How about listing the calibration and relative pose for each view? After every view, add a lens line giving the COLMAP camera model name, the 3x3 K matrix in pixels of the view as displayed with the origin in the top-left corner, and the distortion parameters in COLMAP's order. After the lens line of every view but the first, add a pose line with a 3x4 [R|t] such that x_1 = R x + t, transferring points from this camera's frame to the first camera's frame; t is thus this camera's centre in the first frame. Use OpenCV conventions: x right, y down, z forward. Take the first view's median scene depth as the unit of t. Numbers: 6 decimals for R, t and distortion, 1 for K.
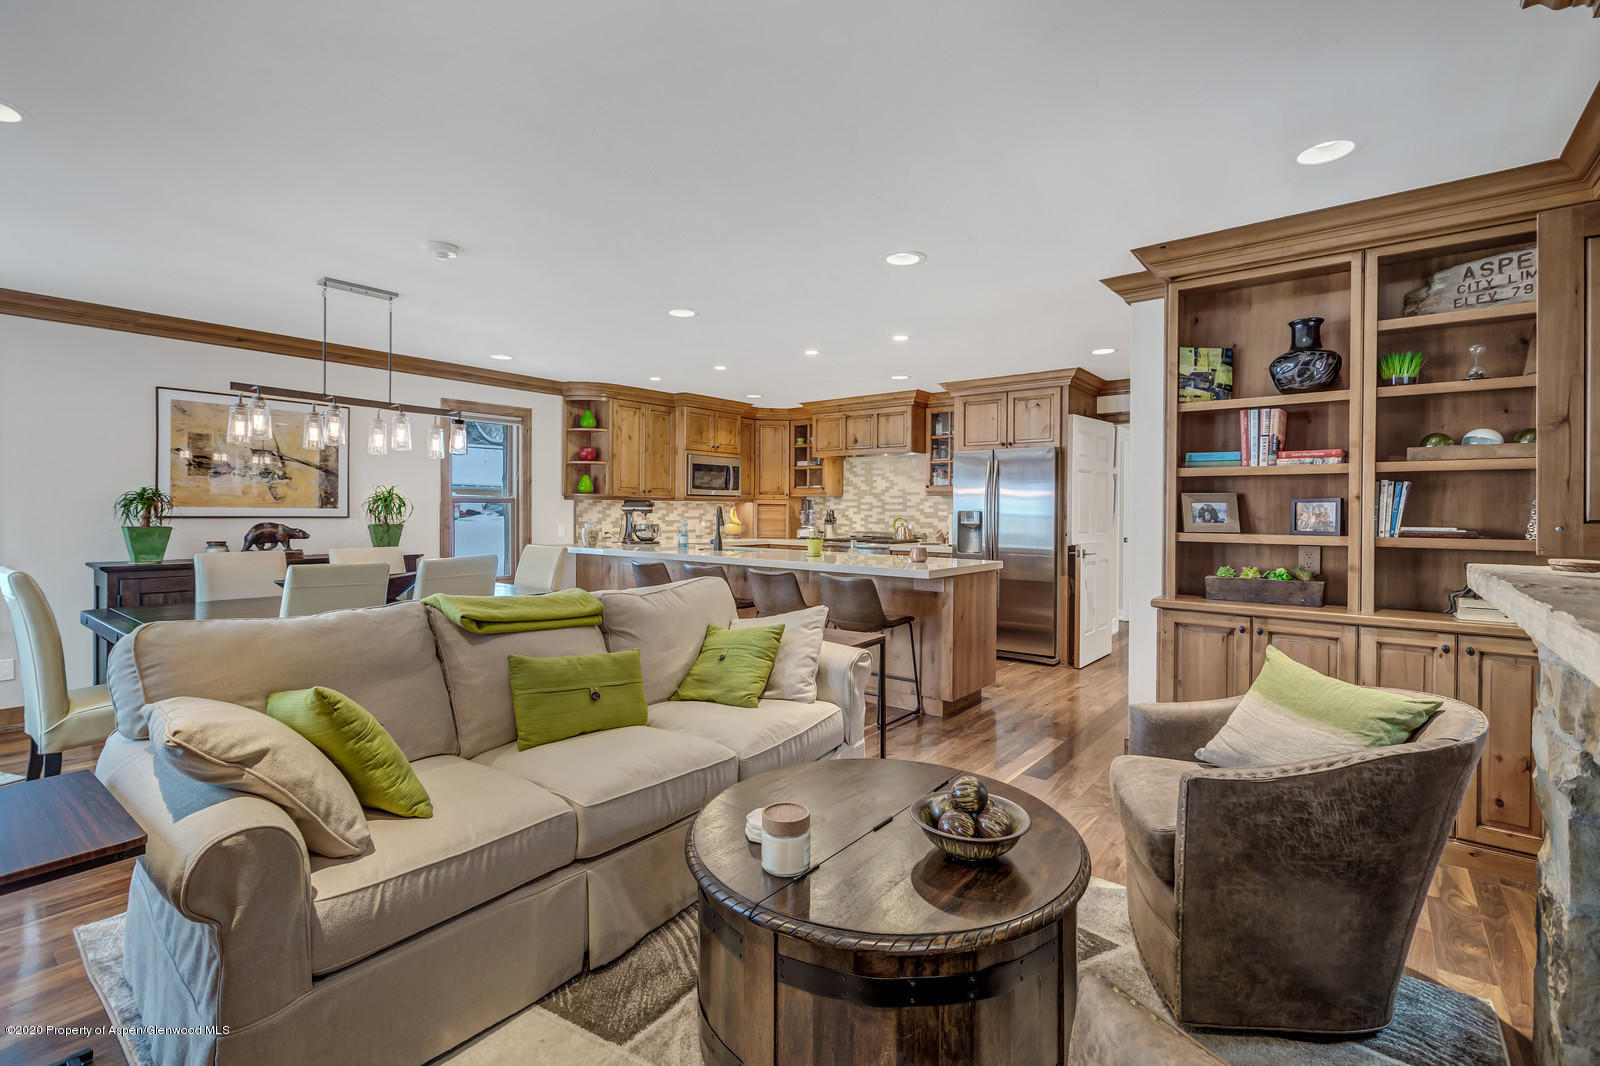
lens RADIAL K [[729.6, 0, 796.7], [0, 729.6, 522.0], [0, 0, 1]] dist [-0.000825, 0.000205]
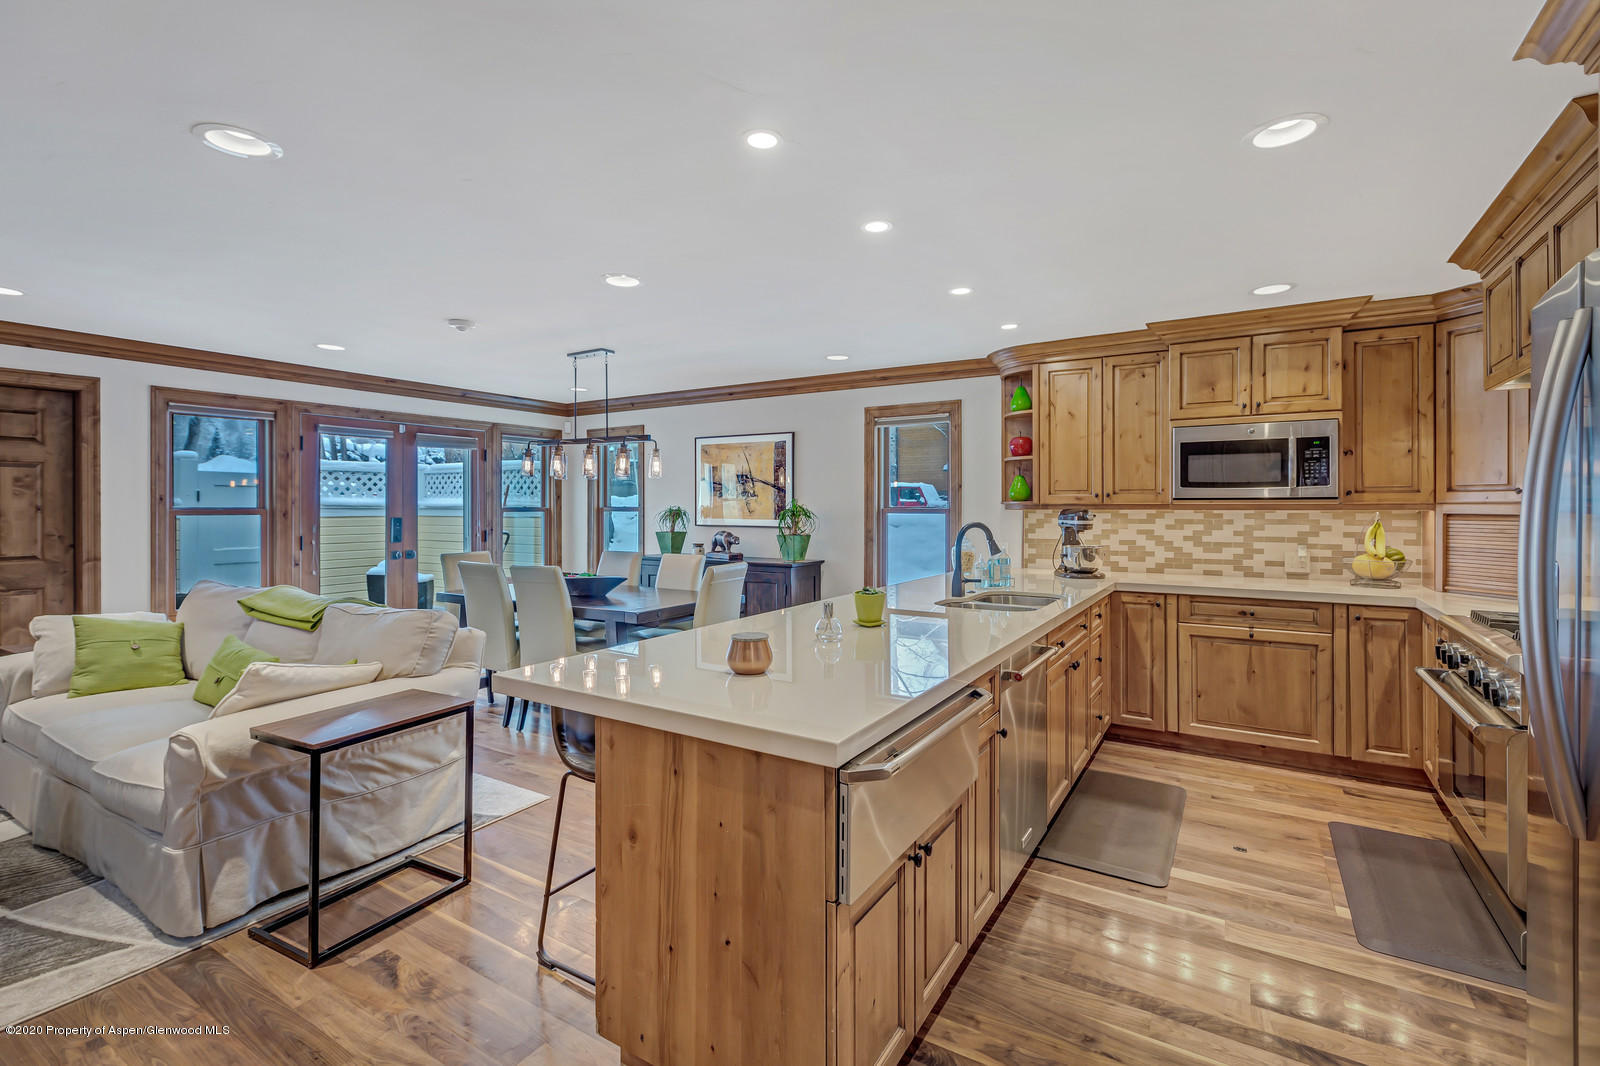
lens RADIAL K [[729.6, 0, 795.4], [0, 729.6, 517.0], [0, 0, 1]] dist [-0.000825, 0.000205]
pose [[0.100893, 0.008363, -0.994862, 0.420093], [-0.014324, 0.999873, 0.006953, -0.025287], [0.994794, 0.013549, 0.101000, 0.712488]]
